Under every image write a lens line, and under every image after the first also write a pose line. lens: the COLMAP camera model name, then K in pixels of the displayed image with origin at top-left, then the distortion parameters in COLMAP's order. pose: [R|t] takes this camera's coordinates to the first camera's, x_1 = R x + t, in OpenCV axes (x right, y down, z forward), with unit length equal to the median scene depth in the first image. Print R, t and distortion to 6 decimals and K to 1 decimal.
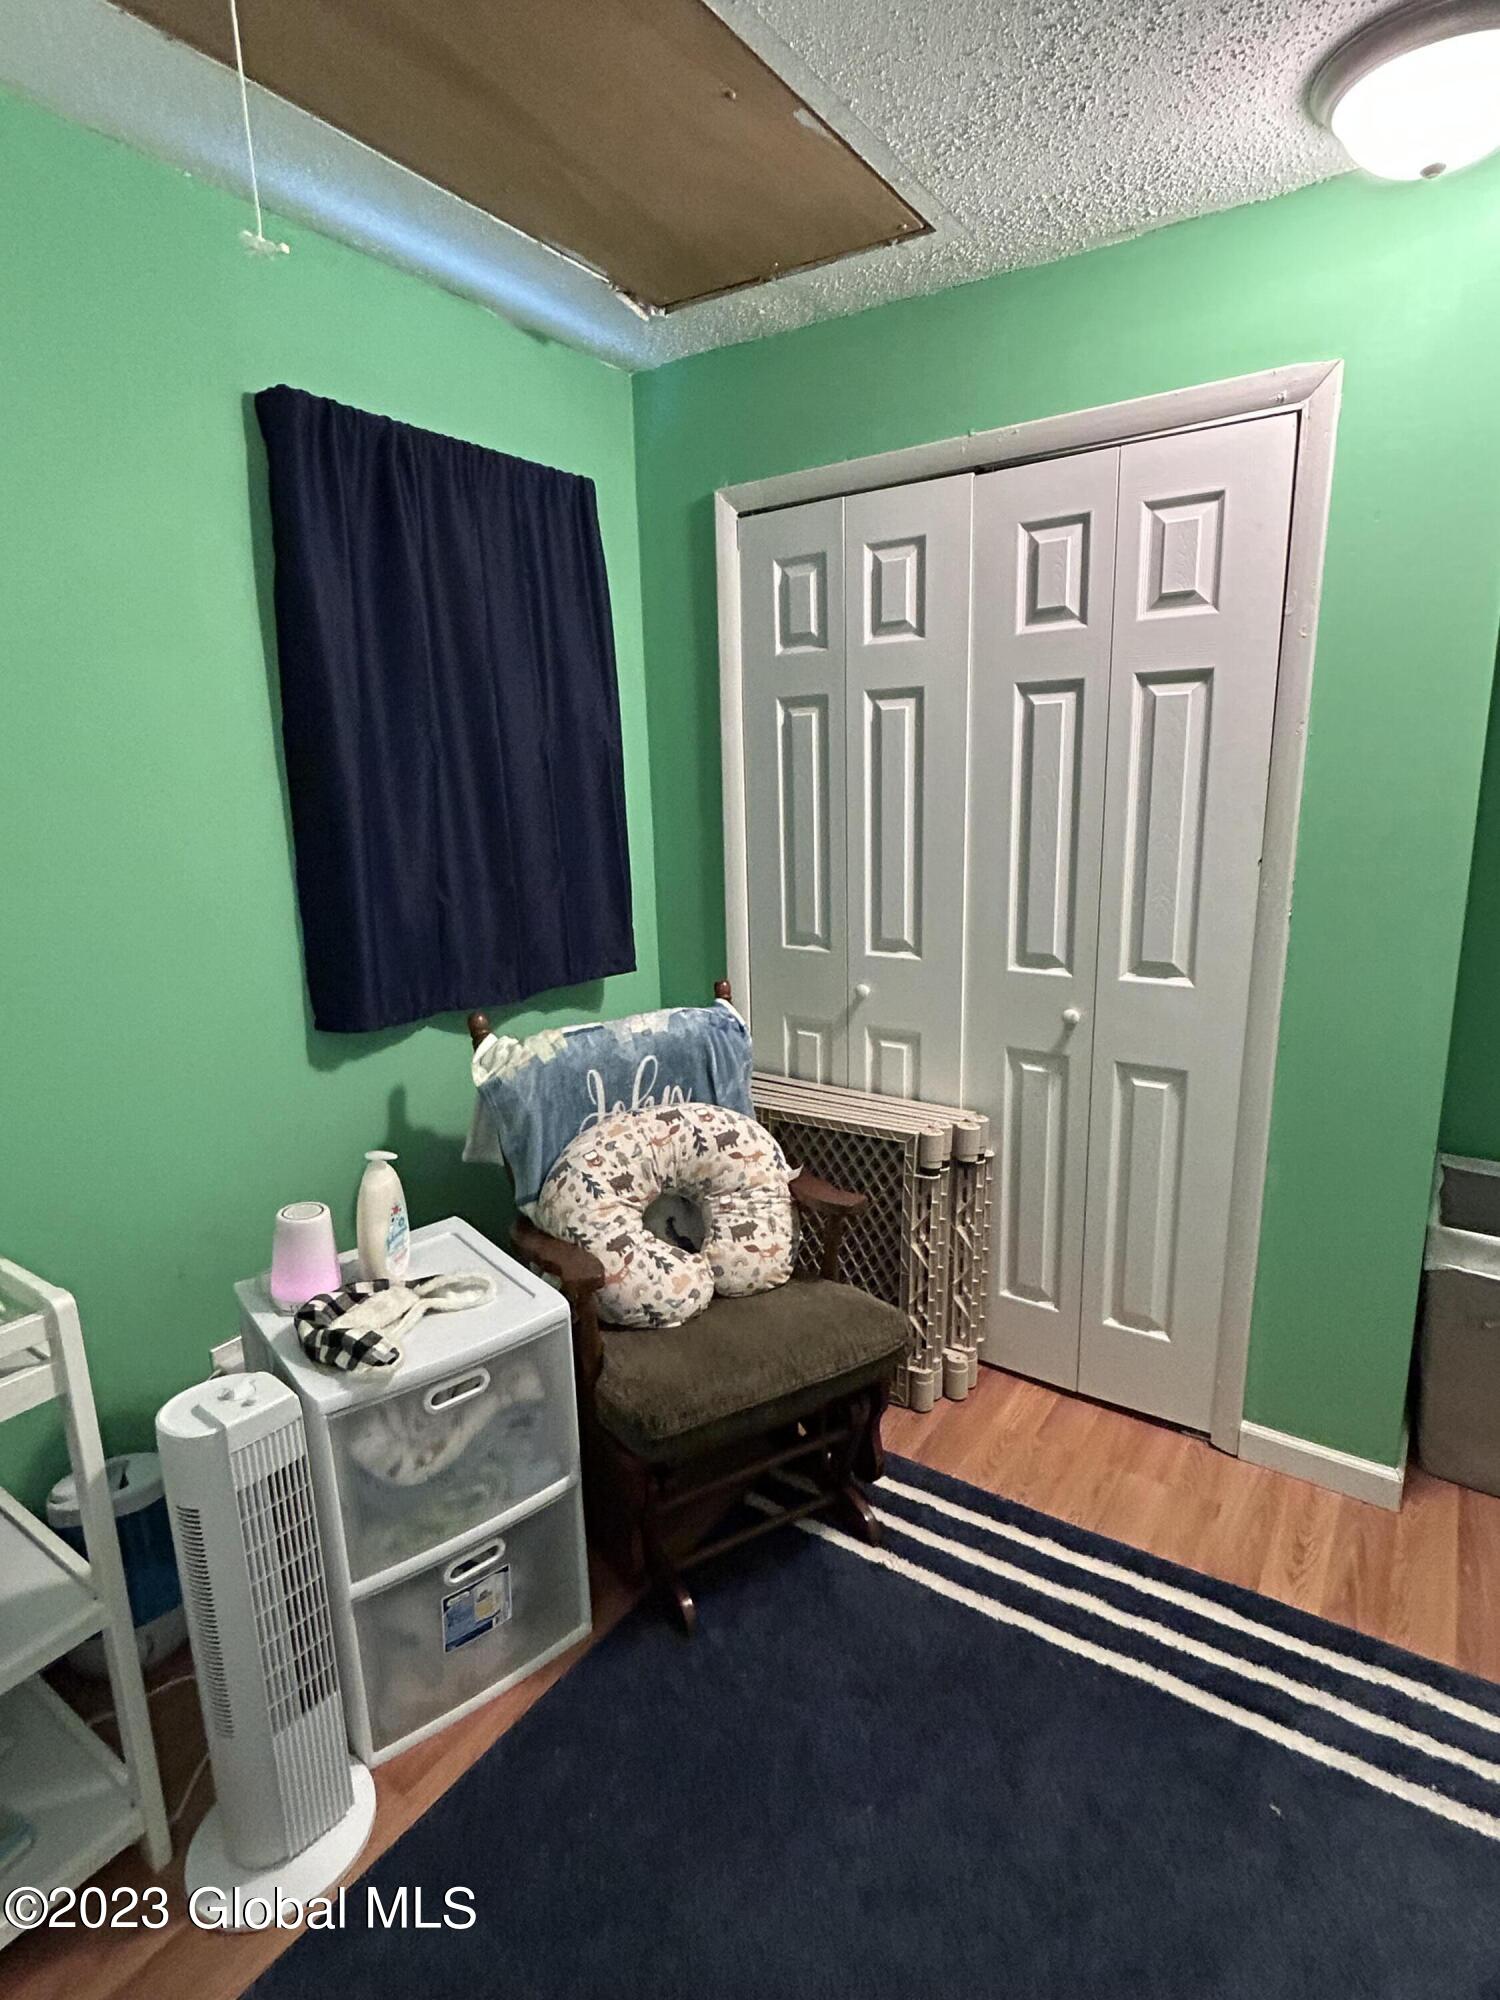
lens RADIAL K [[1026.3, 0, 747.7], [0, 1026.3, 1001.2], [0, 0, 1]] dist [-0.006263, 0.002677]
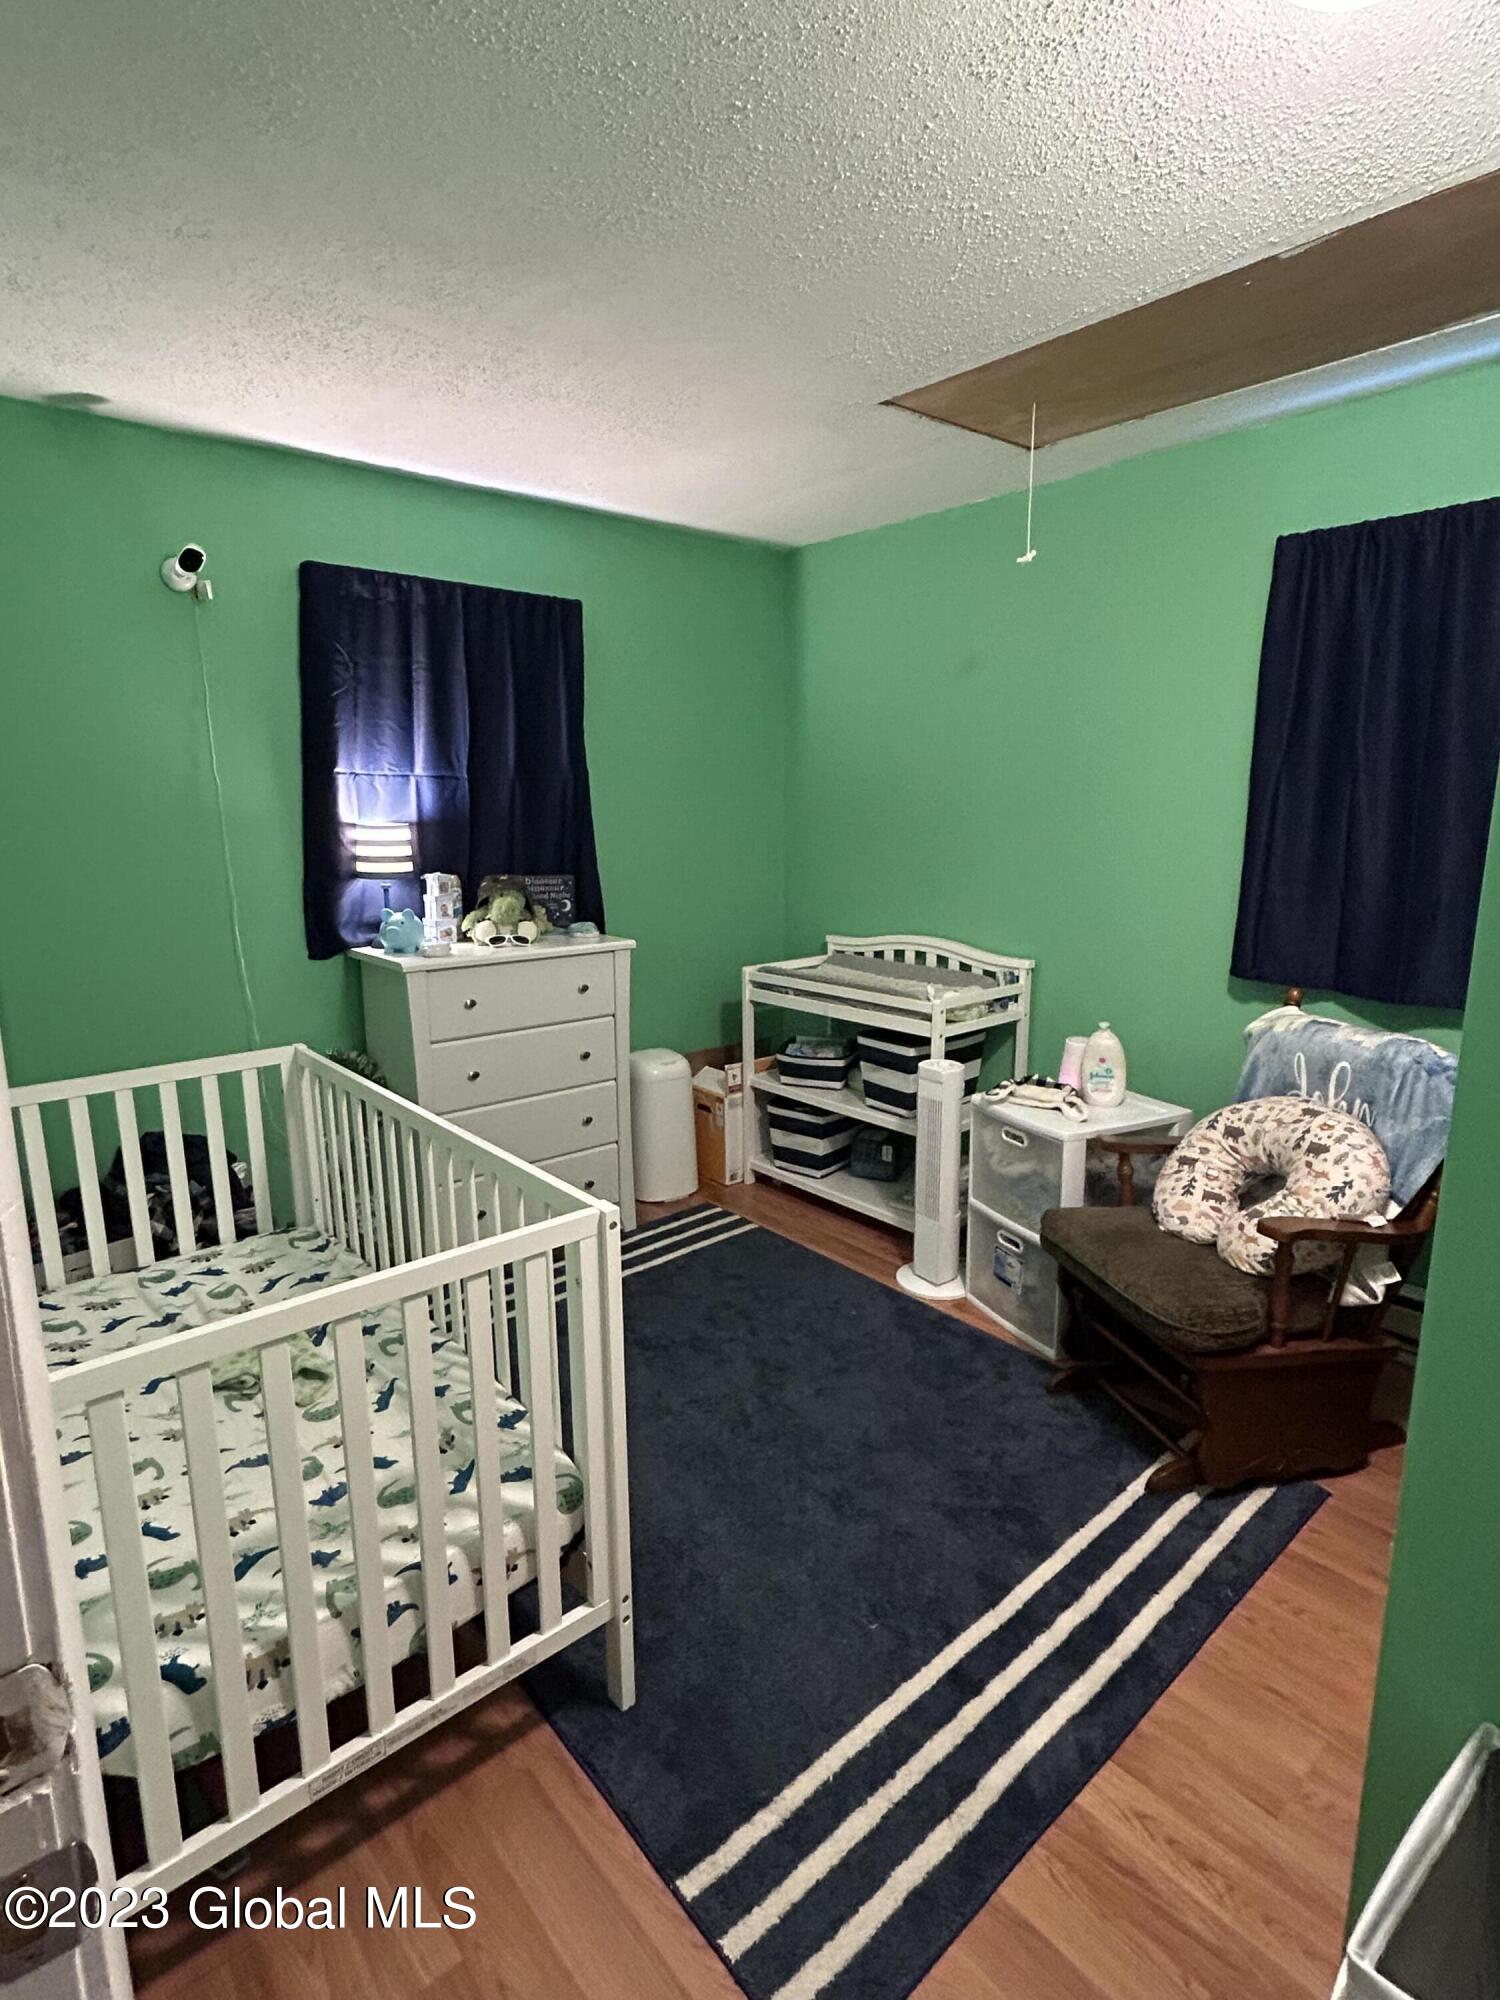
lens RADIAL K [[1026.3, 0, 752.0], [0, 1026.3, 999.7], [0, 0, 1]] dist [-0.006263, 0.002677]
pose [[-0.251885, 0.210648, -0.944554, 1.114770], [-0.202000, 0.943081, 0.264187, -0.176093], [0.946441, 0.257345, -0.194996, 0.629010]]
